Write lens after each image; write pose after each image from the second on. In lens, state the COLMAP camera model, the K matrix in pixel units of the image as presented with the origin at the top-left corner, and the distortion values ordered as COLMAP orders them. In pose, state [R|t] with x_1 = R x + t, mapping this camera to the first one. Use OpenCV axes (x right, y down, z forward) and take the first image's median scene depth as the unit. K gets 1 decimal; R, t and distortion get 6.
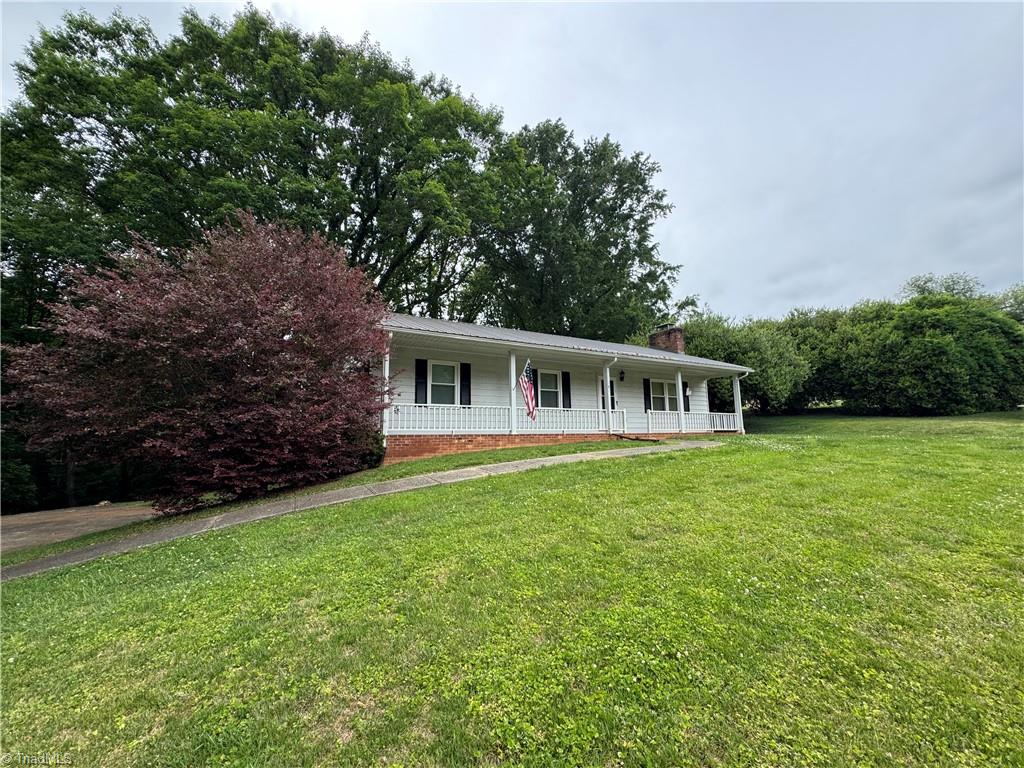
lens RADIAL K [[407.5, 0, 514.0], [0, 407.5, 385.2], [0, 0, 1]] dist [-0.002281, 0.000138]
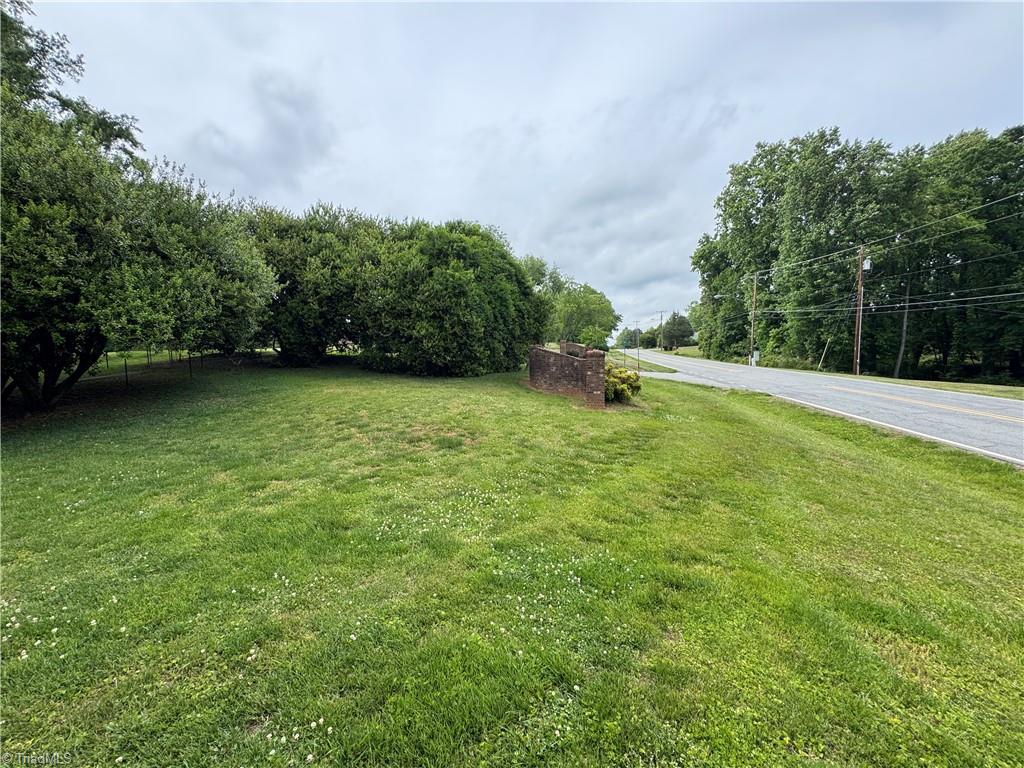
lens RADIAL K [[407.5, 0, 512.4], [0, 407.5, 381.0], [0, 0, 1]] dist [-0.002281, 0.000138]
pose [[0.629852, -0.016106, 0.776548, 0.524487], [-0.102657, 0.989288, 0.103783, -0.008735], [-0.769901, -0.145086, 0.621452, 0.440765]]
